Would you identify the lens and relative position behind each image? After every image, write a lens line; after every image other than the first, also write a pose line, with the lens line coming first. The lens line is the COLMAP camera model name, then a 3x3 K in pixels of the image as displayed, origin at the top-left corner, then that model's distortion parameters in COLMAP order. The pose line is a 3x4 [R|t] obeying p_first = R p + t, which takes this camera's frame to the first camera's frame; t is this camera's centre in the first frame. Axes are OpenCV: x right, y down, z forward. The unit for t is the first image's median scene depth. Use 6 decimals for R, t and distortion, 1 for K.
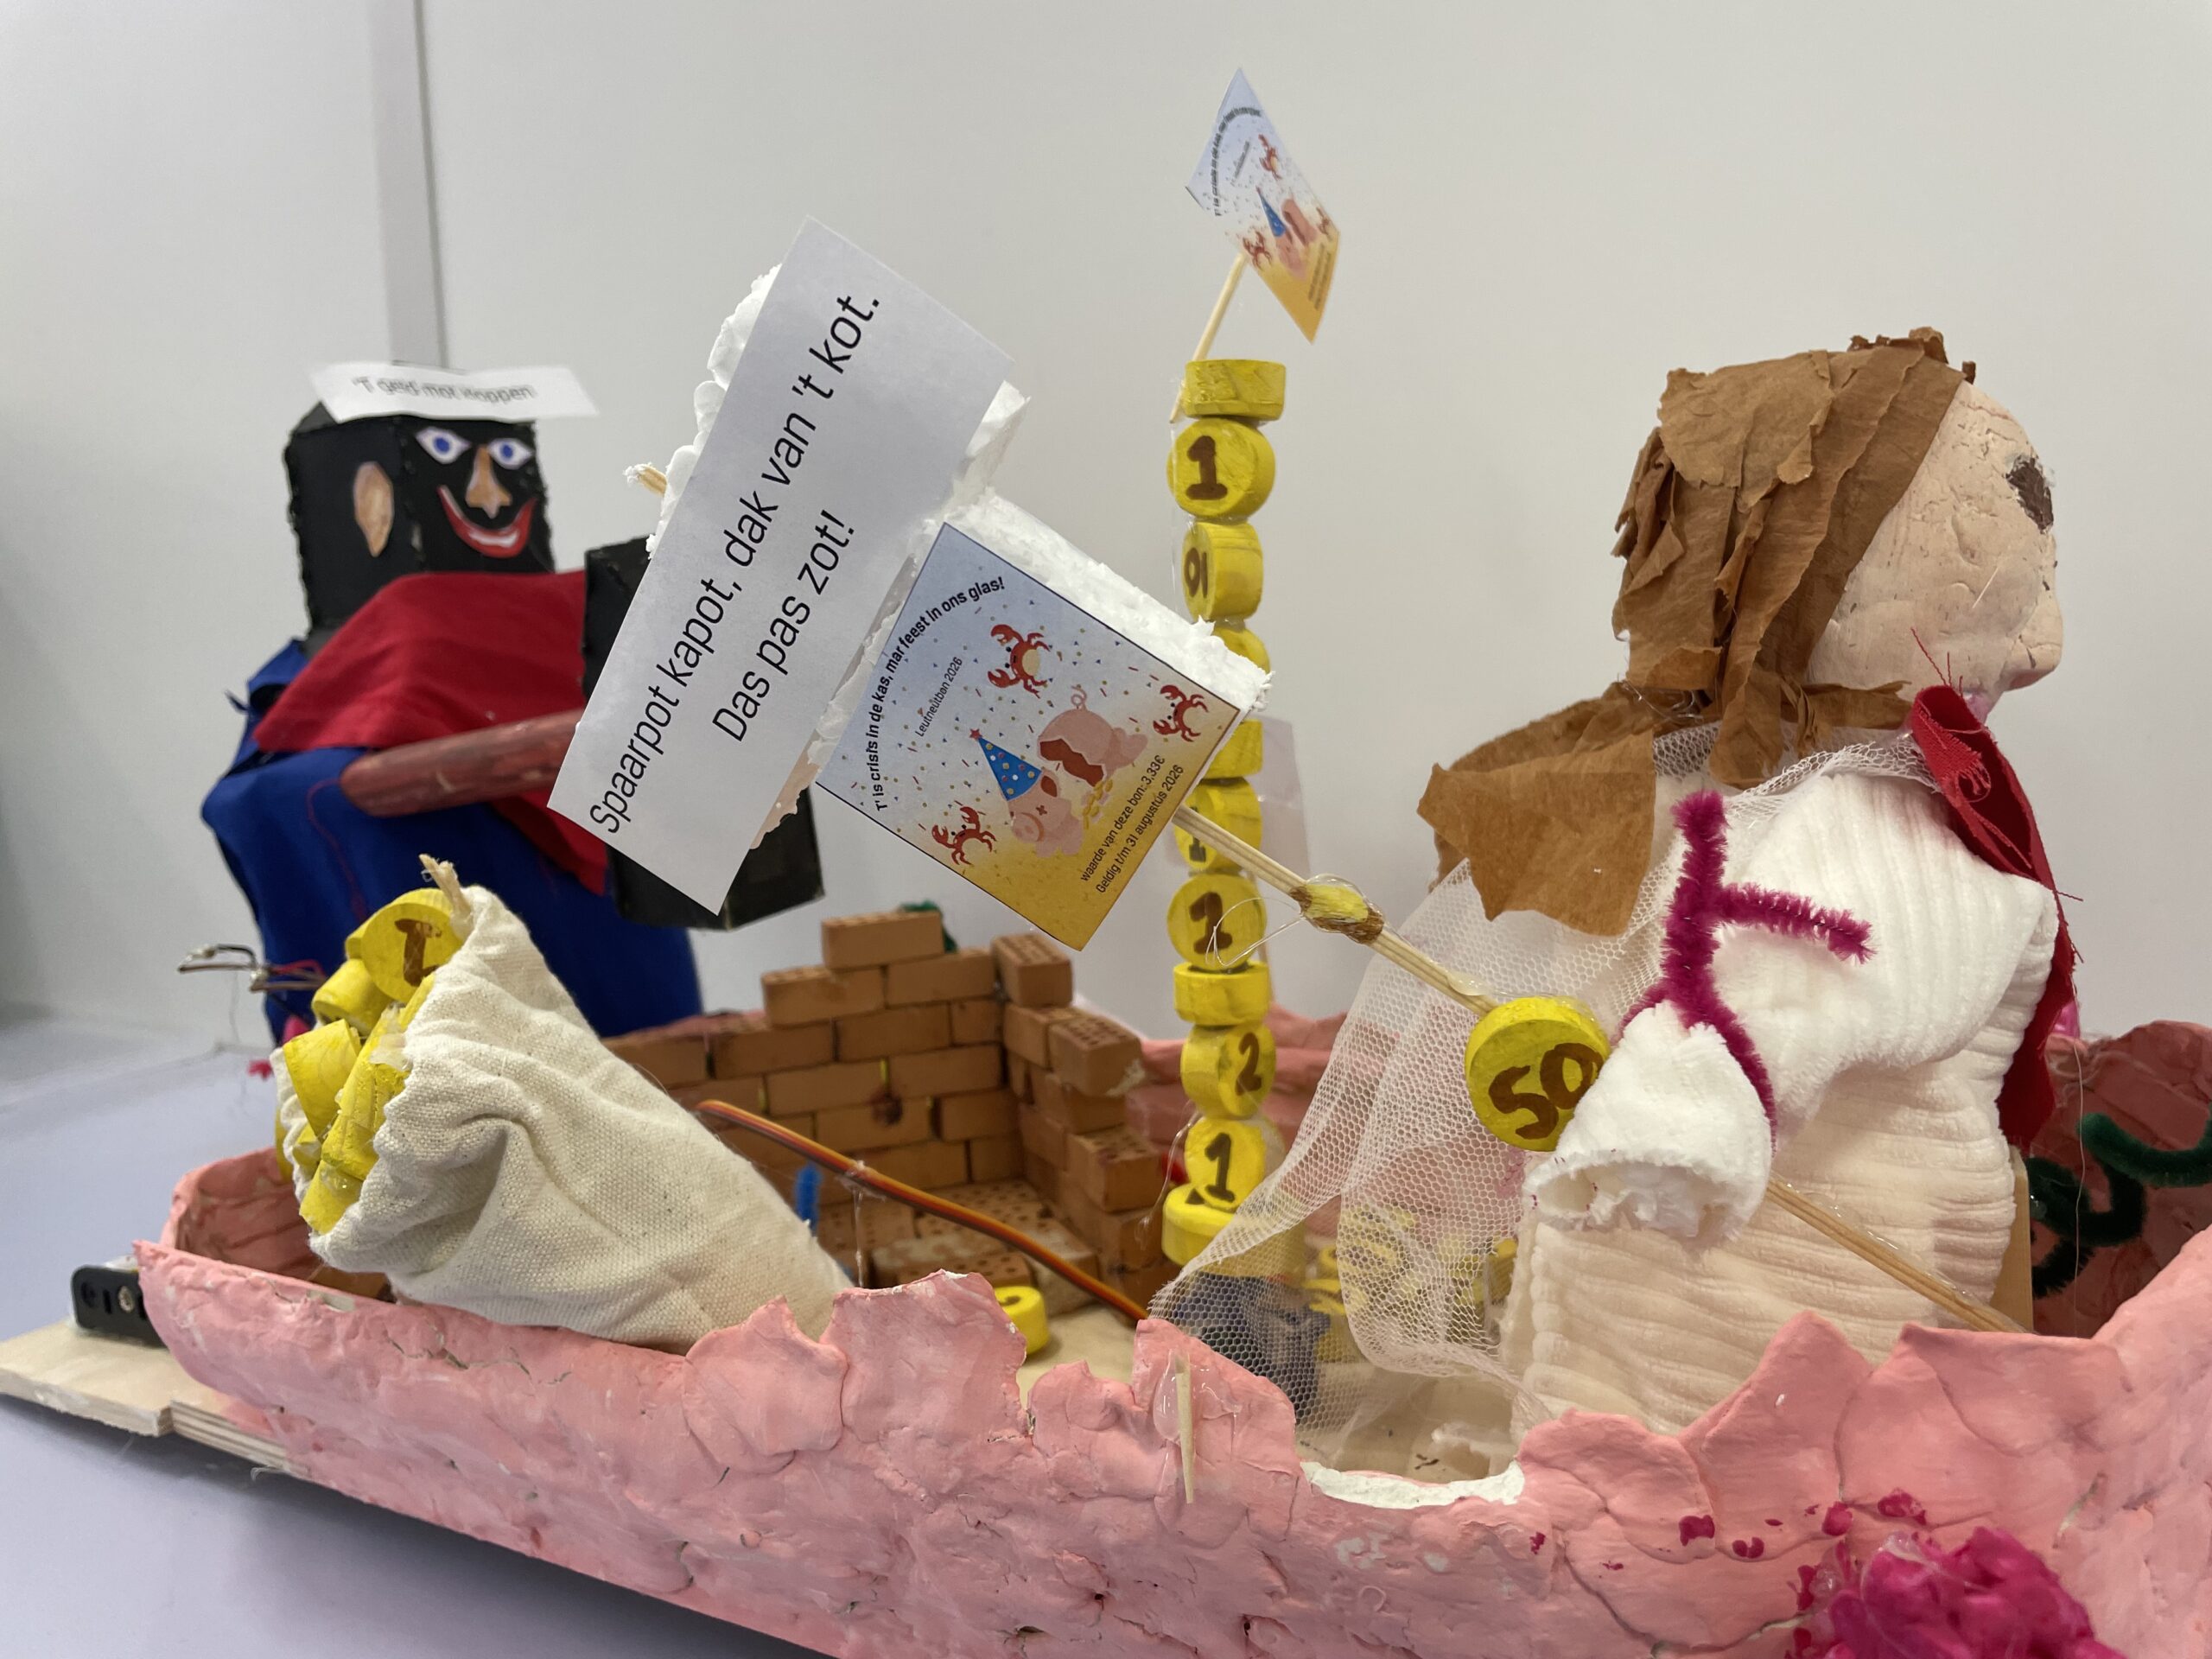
lens RADIAL K [[1689.1, 0, 1100.4], [0, 1689.1, 803.2], [0, 0, 1]] dist [0.089881, -0.167854]
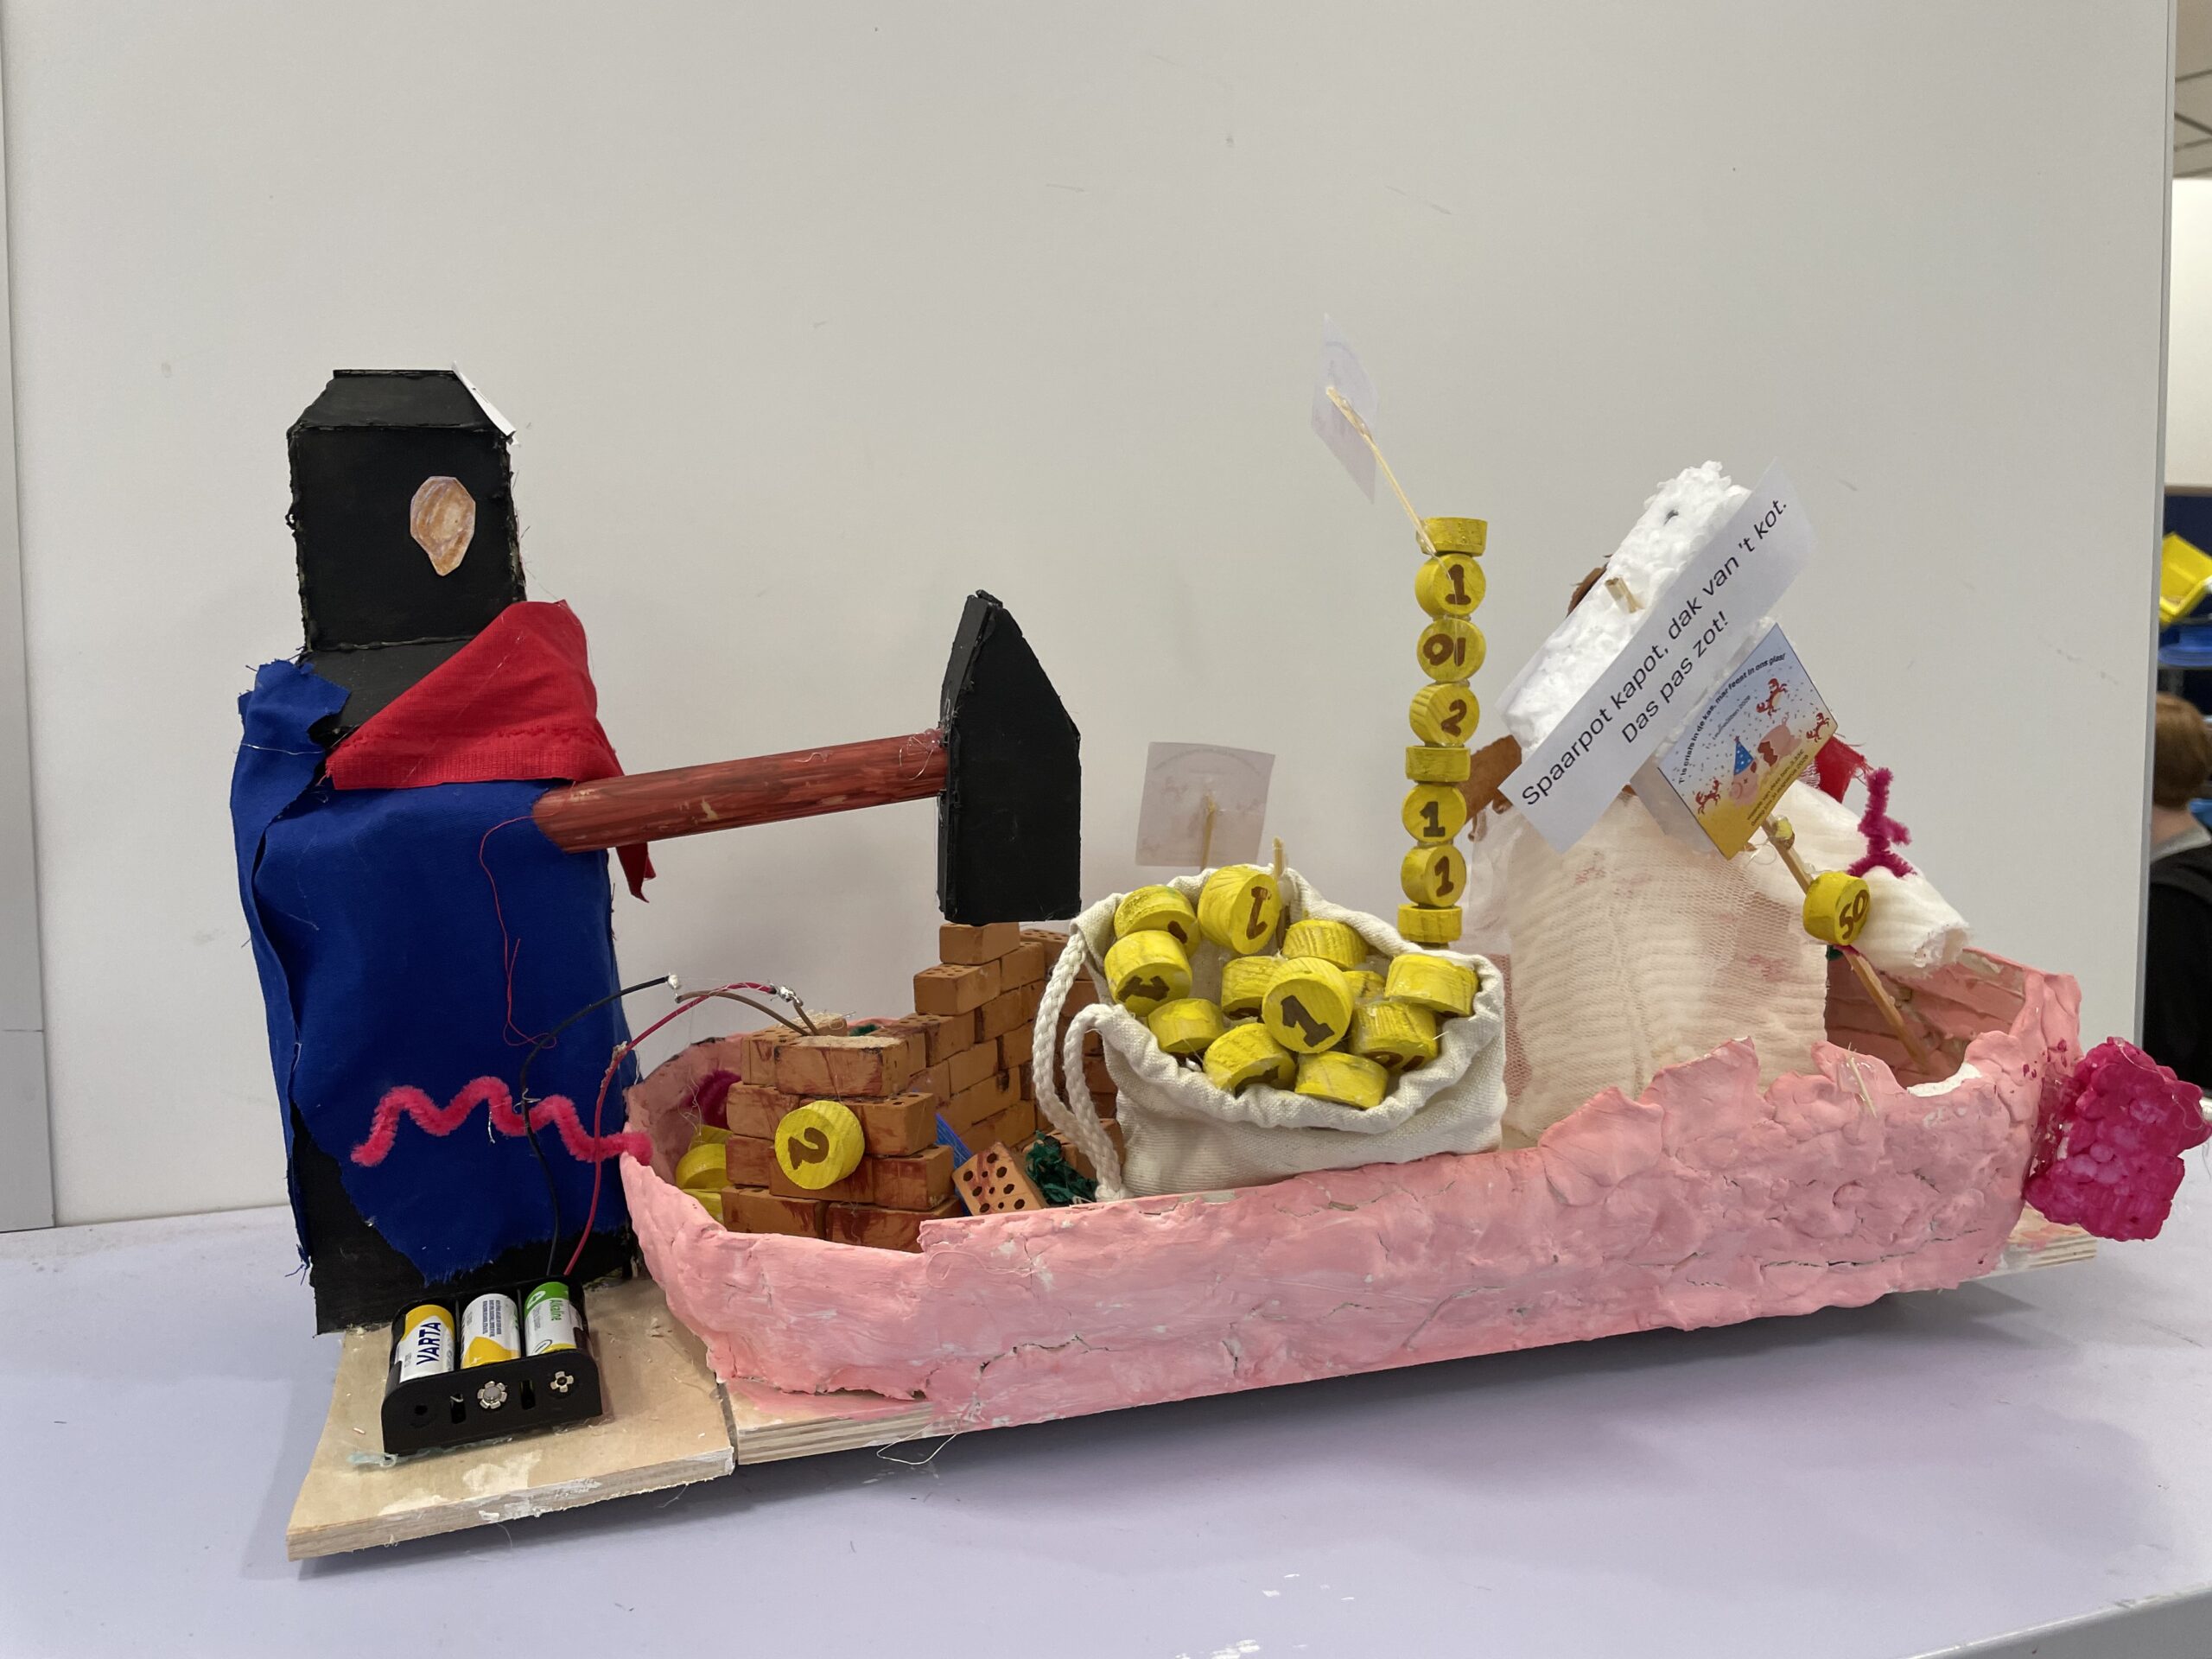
lens RADIAL K [[1663.3, 0, 1106.0], [0, 1663.3, 829.5], [0, 0, 1]] dist [0.087408, -0.158025]
pose [[0.672106, -0.027412, 0.739948, -1.835552], [0.051735, 0.998611, -0.009997, 0.038998], [-0.738646, 0.045000, 0.672590, 0.290862]]
